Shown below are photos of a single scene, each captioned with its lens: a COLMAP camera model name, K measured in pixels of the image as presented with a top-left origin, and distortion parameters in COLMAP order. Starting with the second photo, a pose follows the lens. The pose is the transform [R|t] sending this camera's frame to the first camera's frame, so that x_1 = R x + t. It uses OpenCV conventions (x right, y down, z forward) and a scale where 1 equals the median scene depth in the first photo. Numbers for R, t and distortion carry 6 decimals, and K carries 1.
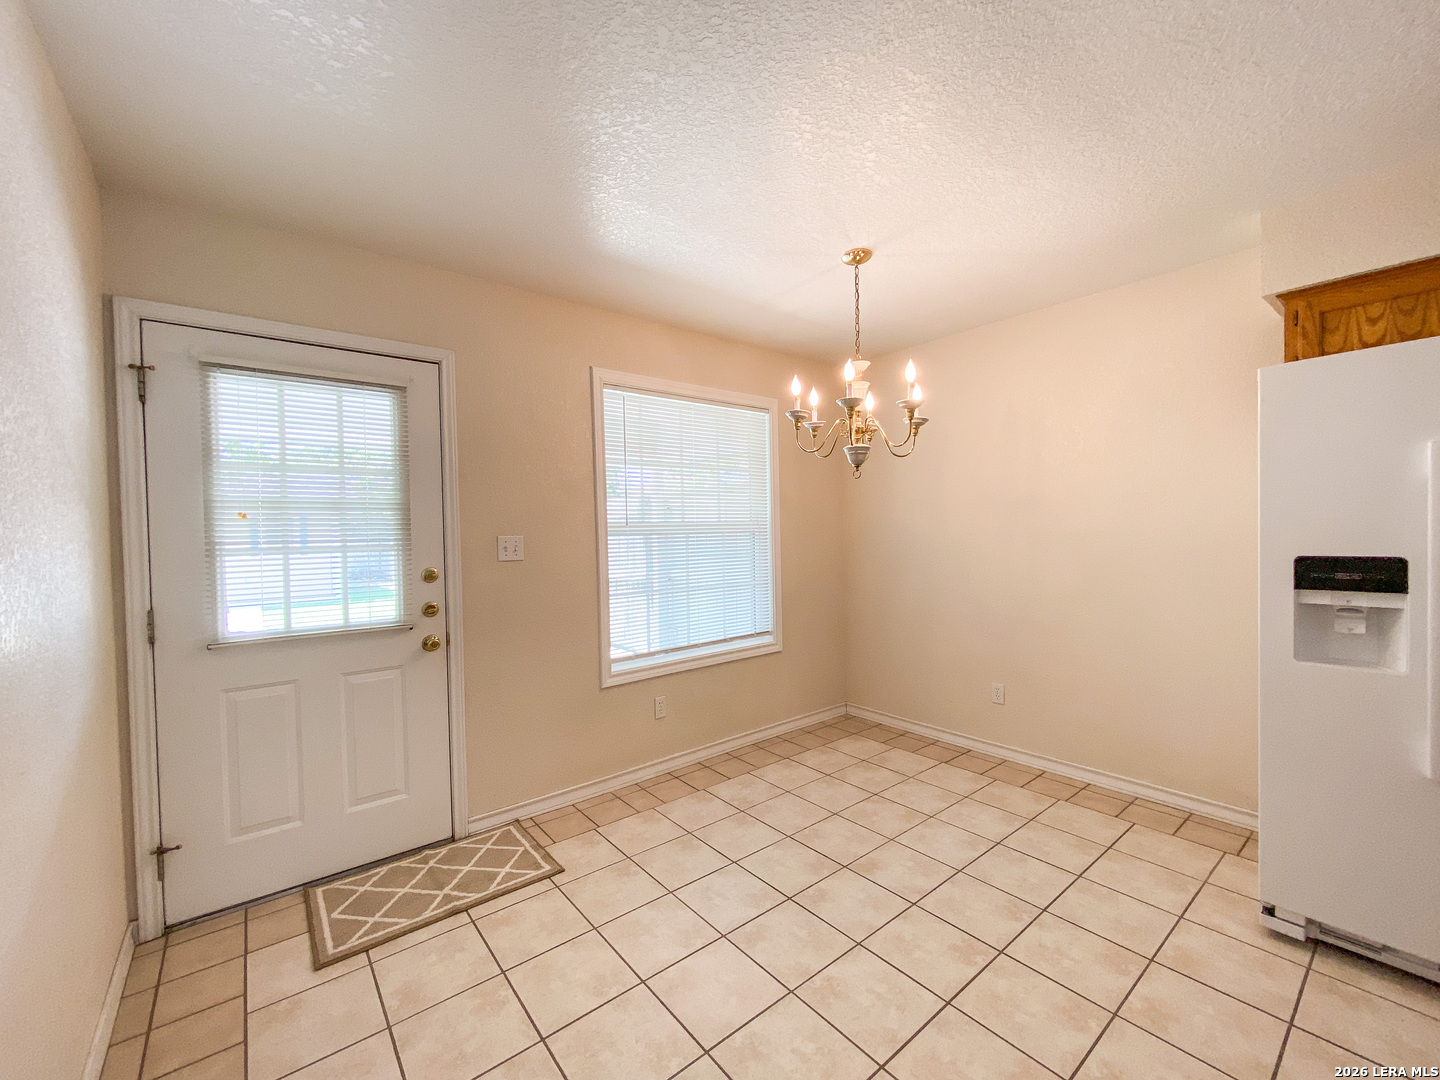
lens RADIAL K [[591.6, 0, 718.8], [0, 591.6, 545.0], [0, 0, 1]] dist [-0.000510, -0.006098]
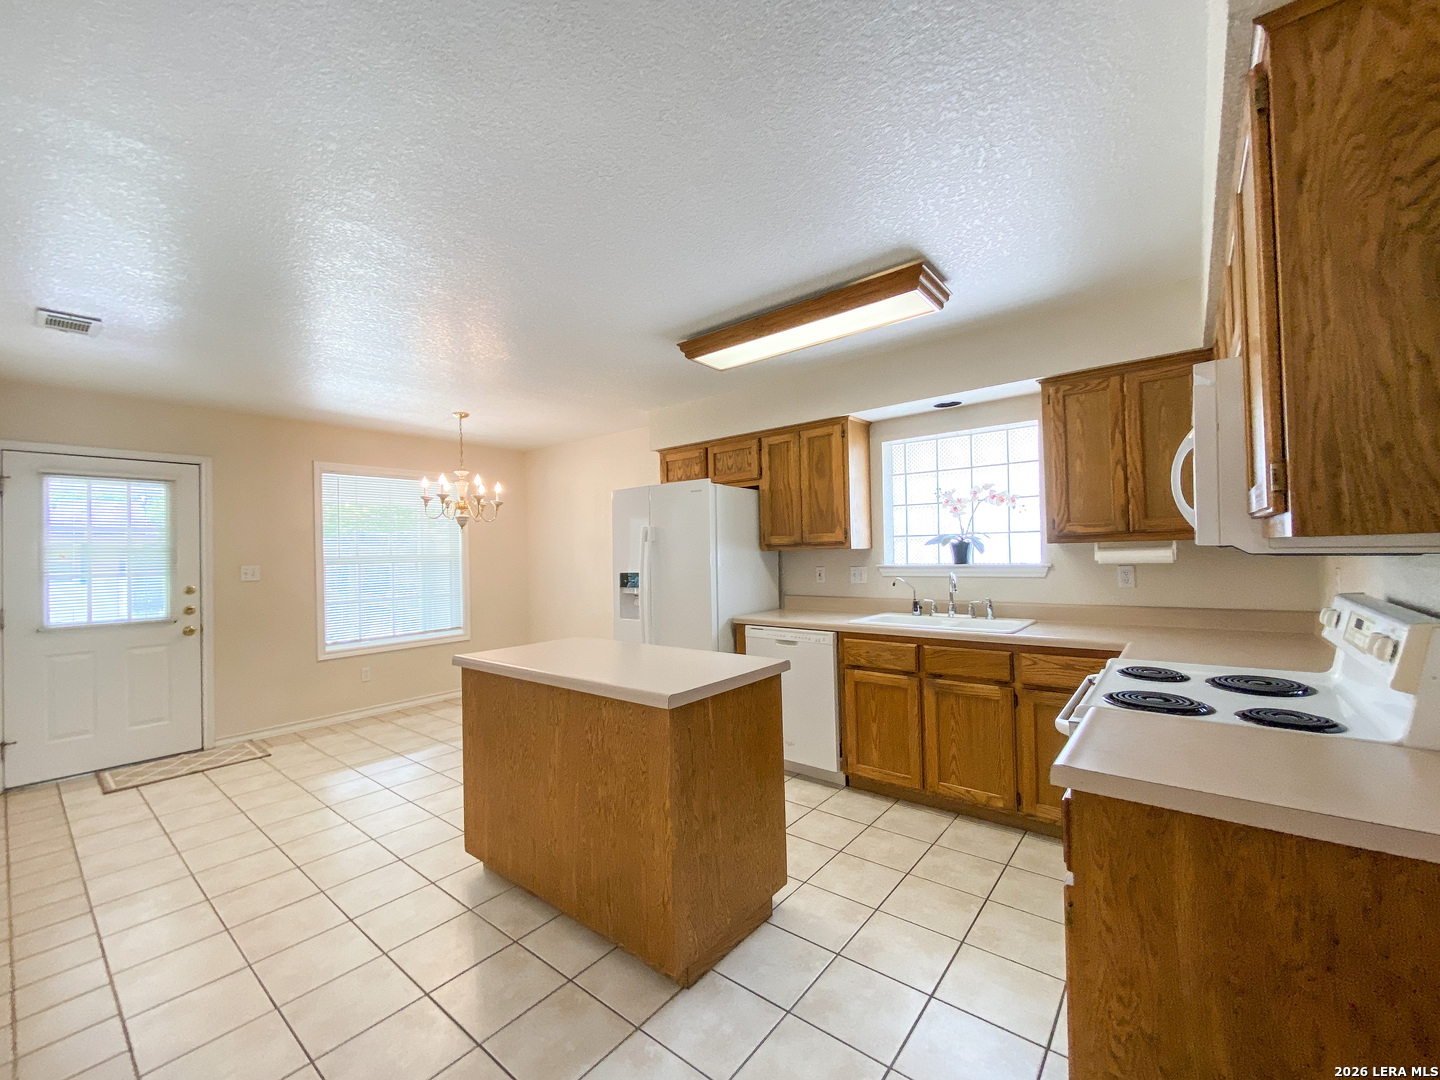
lens RADIAL K [[587.4, 0, 718.4], [0, 587.4, 545.4], [0, 0, 1]] dist [-0.007902, -0.000059]
pose [[0.975614, 0.000104, 0.219493, 0.667805], [0.008562, 0.999221, -0.038528, 0.000574], [-0.219326, 0.039468, 0.974853, -1.035600]]
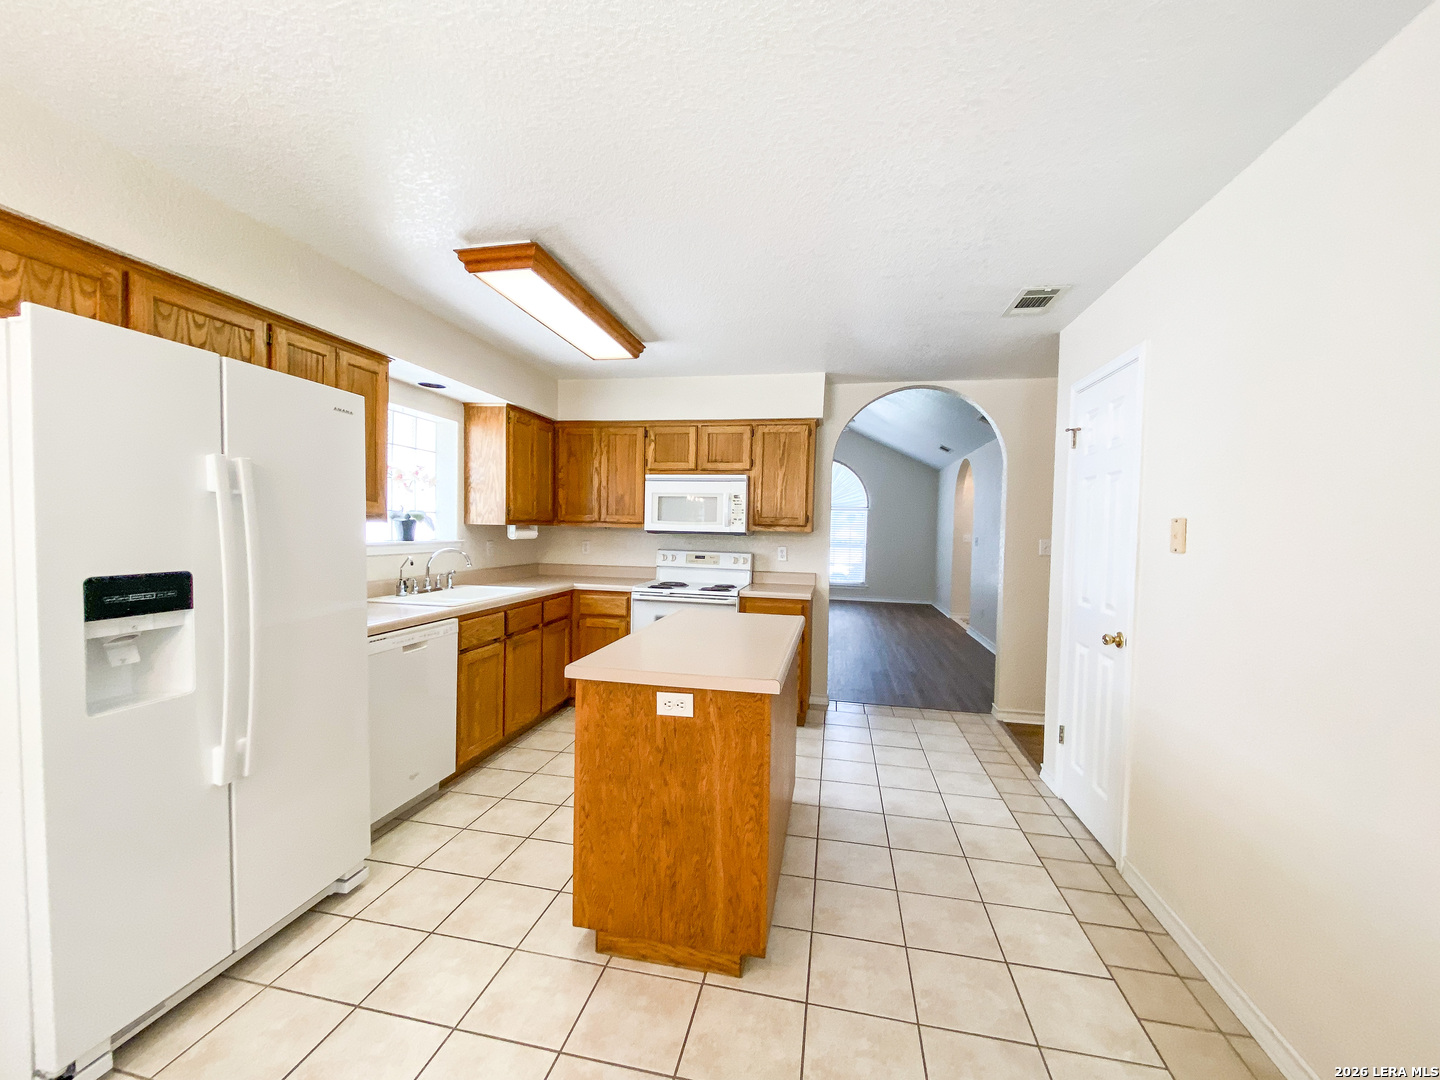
lens RADIAL K [[587.4, 0, 718.4], [0, 587.4, 545.4], [0, 0, 1]] dist [-0.007902, -0.000059]
pose [[-0.643024, -0.017215, 0.765652, -0.079782], [0.007330, 0.999563, 0.028630, -0.029744], [-0.765811, 0.024022, -0.642617, 0.674747]]
